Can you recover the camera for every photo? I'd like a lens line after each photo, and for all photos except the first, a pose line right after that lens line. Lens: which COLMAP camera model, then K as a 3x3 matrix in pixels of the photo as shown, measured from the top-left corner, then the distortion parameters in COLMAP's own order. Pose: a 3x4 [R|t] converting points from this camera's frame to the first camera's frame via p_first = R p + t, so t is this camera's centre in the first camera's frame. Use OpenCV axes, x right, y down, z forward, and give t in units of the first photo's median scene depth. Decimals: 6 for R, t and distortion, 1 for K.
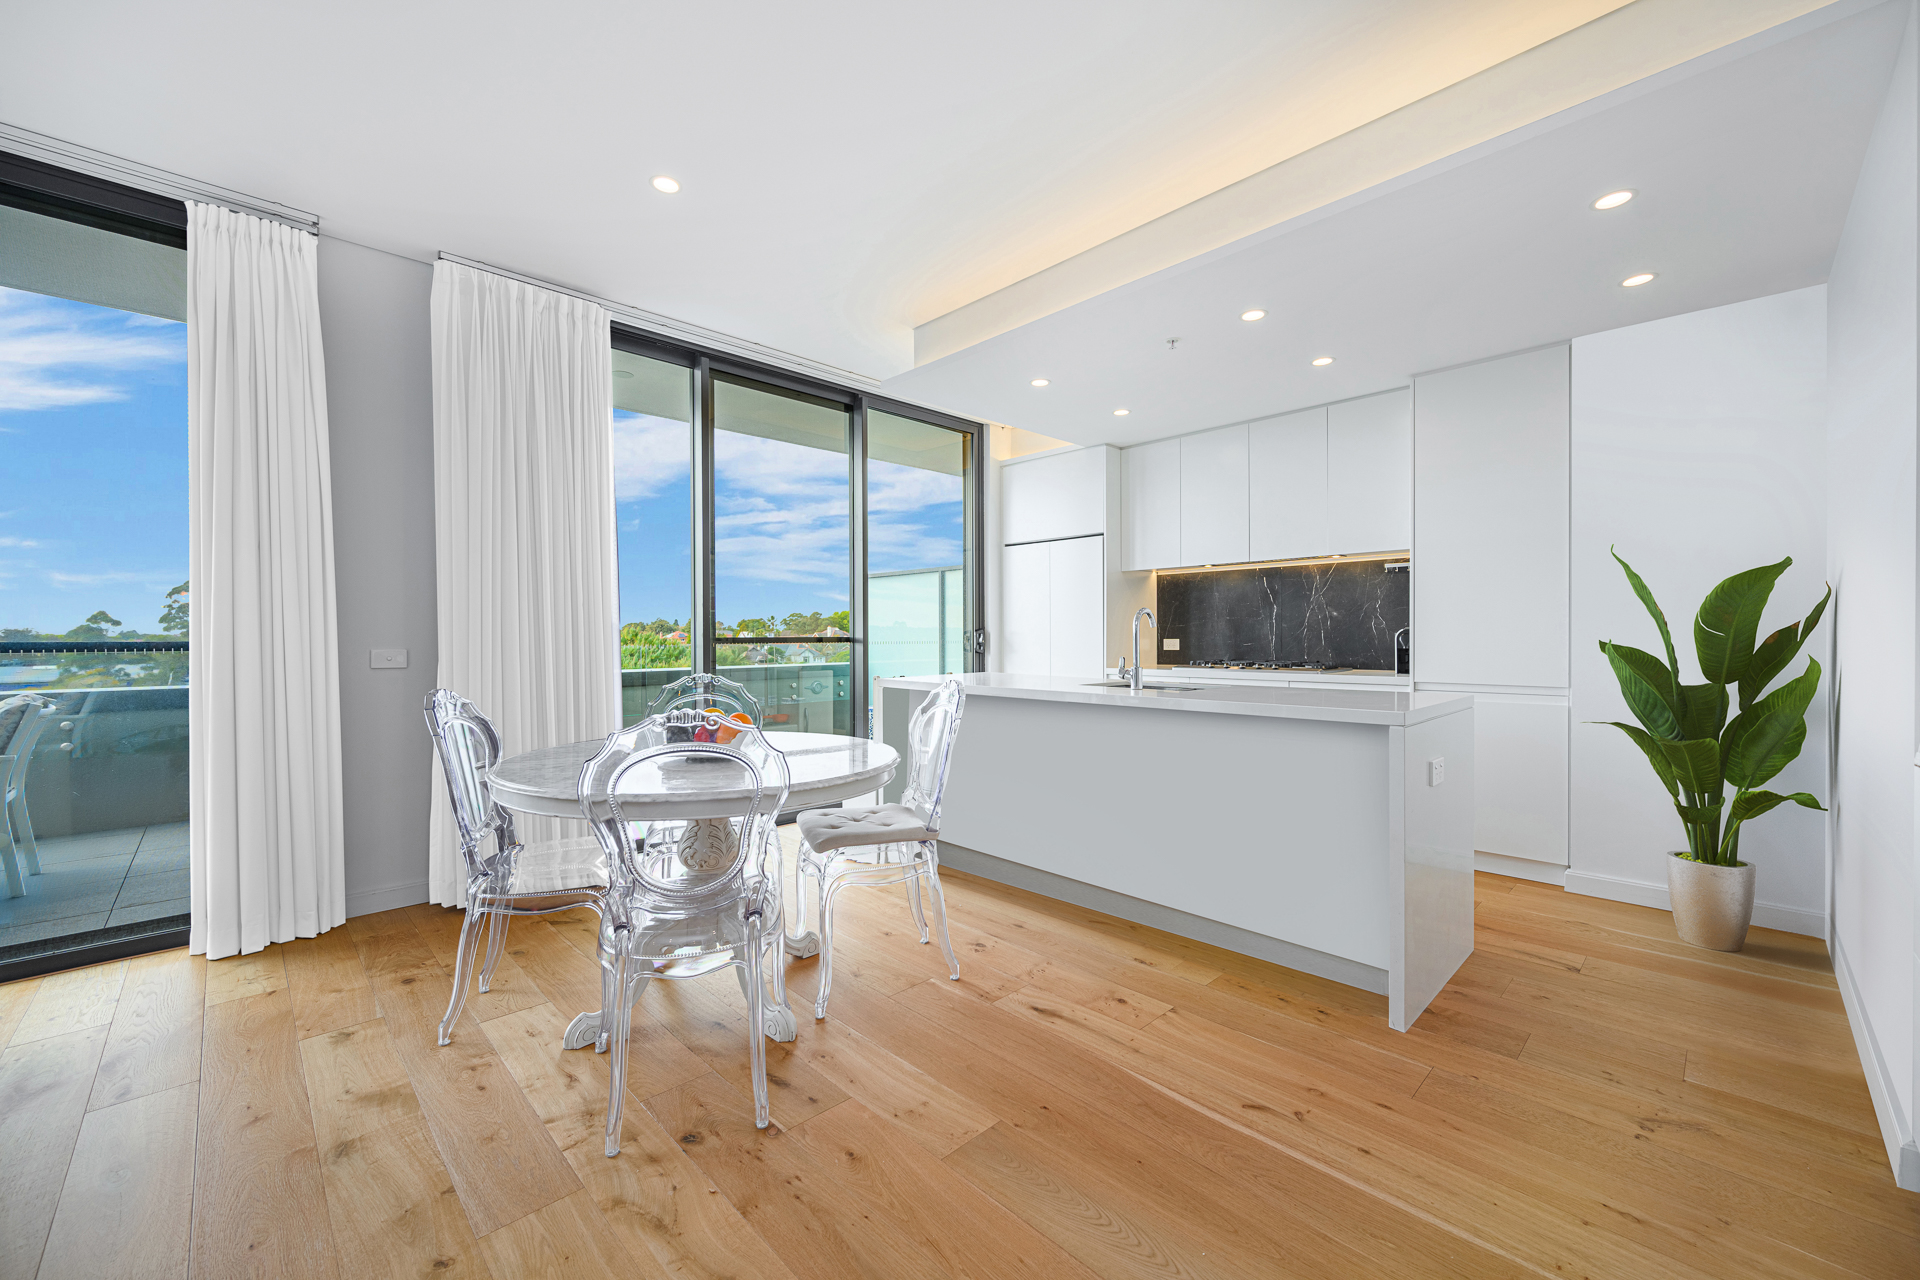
lens RADIAL K [[747.8, 0, 960.0], [0, 747.8, 640.0], [0, 0, 1]] dist [0.000169, 0.000015]
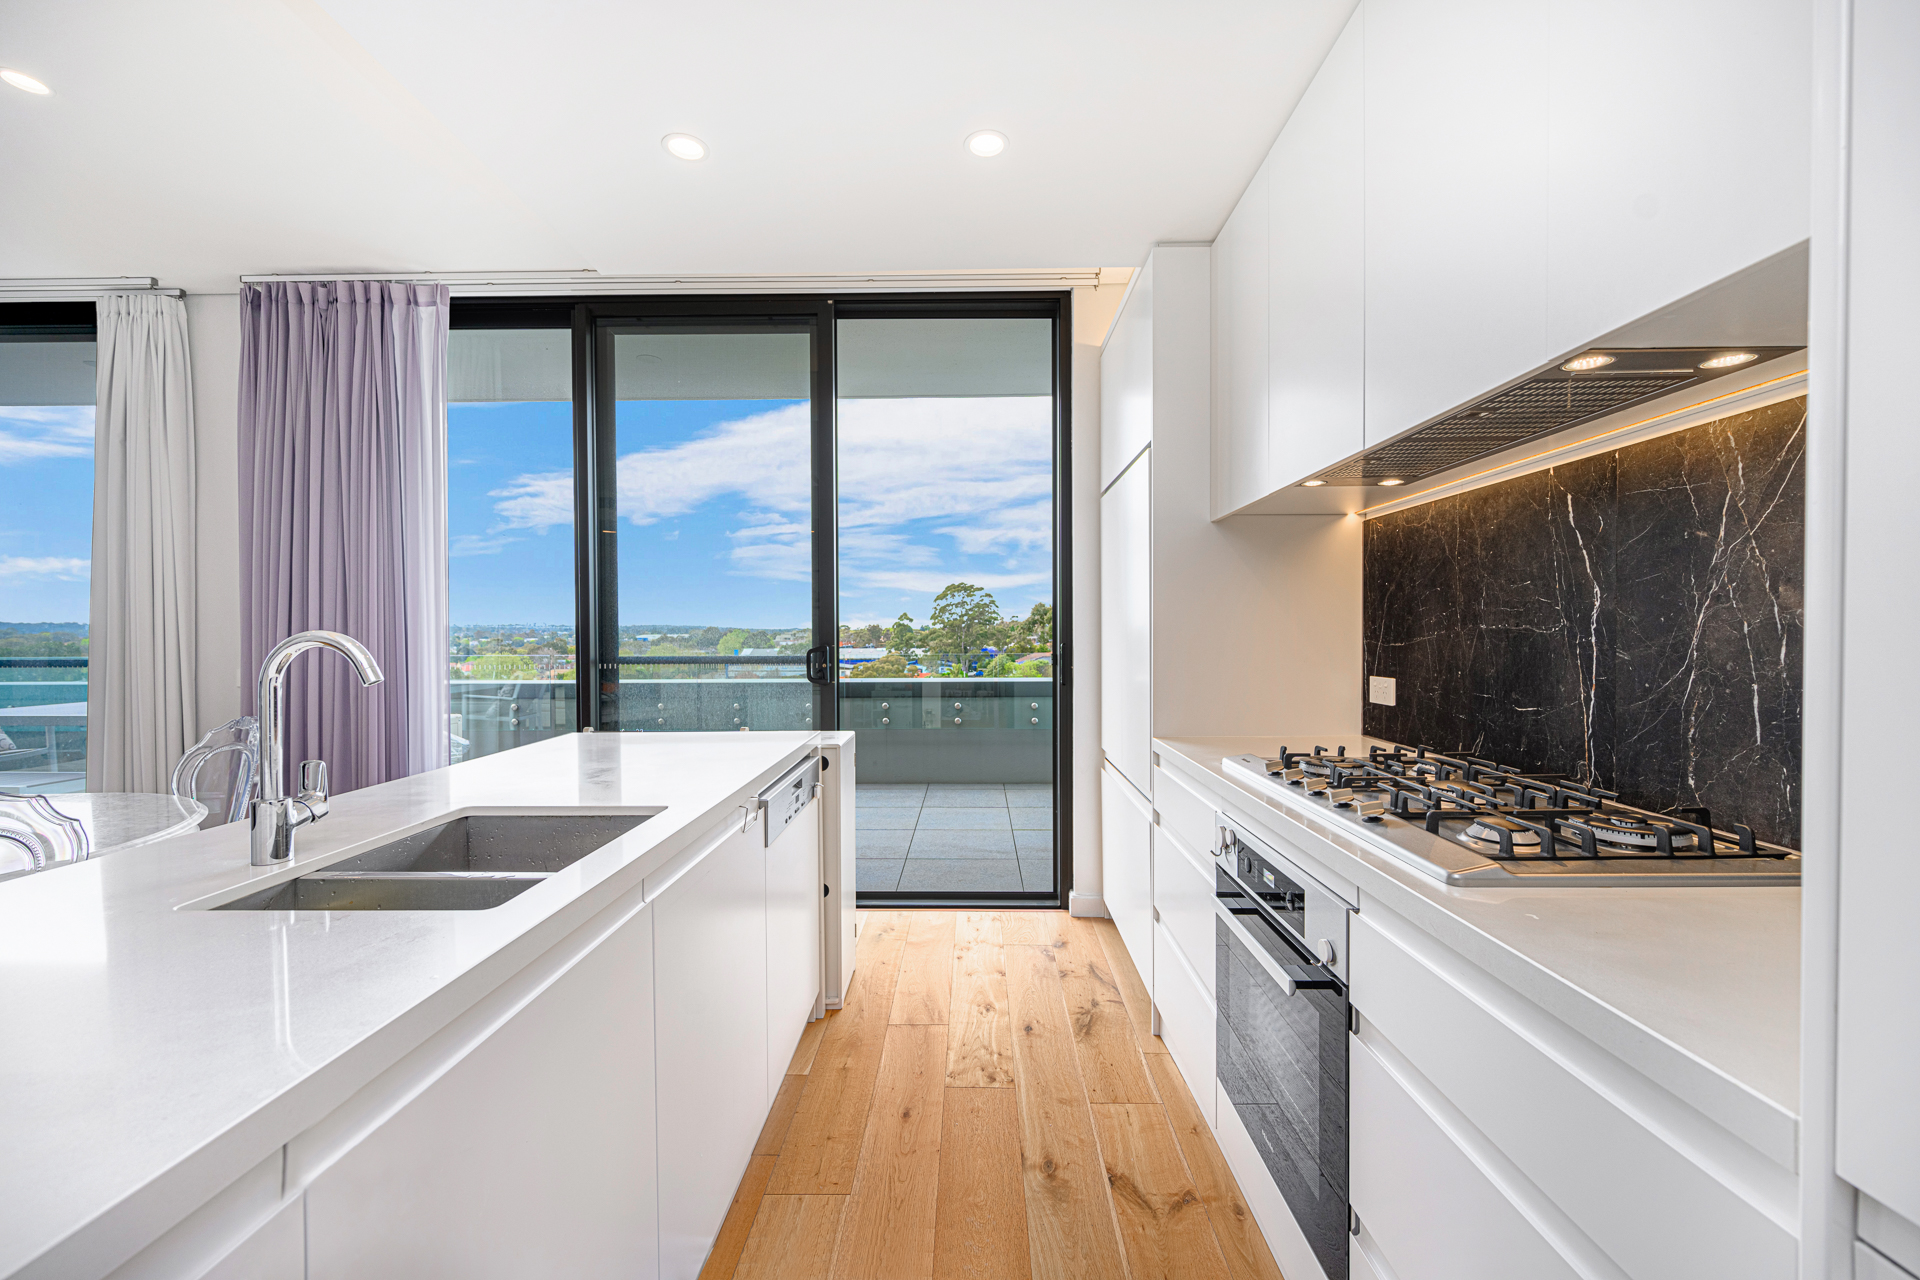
lens RADIAL K [[771.9, 0, 960.0], [0, 771.9, 640.0], [0, 0, 1]] dist [0.016148, 0.000024]
pose [[0.697028, 0.008753, -0.716991, 0.452367], [-0.001535, 0.999941, 0.010715, -0.027372], [0.717042, -0.006368, 0.697000, 0.584882]]
